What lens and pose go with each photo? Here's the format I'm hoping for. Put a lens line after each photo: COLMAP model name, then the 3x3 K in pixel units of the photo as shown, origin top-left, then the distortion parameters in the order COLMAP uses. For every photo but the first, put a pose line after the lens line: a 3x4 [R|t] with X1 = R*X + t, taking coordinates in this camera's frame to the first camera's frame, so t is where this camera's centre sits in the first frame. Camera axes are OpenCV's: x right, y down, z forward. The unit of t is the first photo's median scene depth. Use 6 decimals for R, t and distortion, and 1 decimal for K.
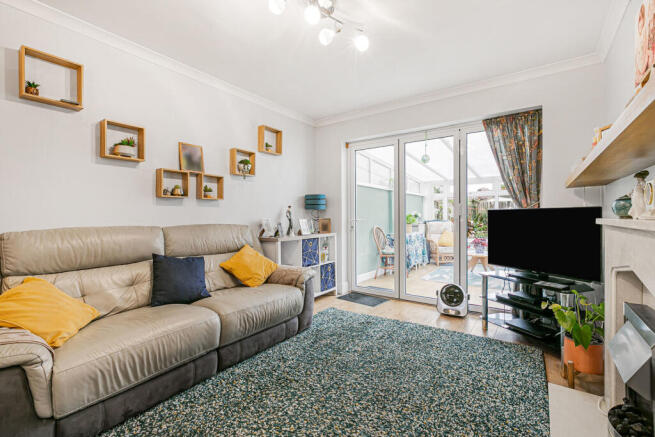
lens RADIAL K [[298.1, 0, 328.9], [0, 298.1, 219.1], [0, 0, 1]] dist [0.004295, 0.000907]
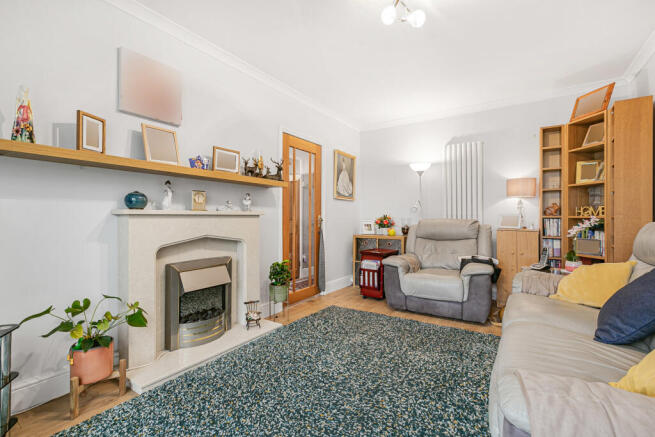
lens RADIAL K [[298.1, 0, 326.9], [0, 298.1, 217.9], [0, 0, 1]] dist [0.004295, 0.000907]
pose [[-0.999612, -0.000516, -0.027848, 0.191452], [-0.000487, 0.999999, -0.001072, 0.029632], [0.027848, -0.001058, -0.999612, 2.010831]]
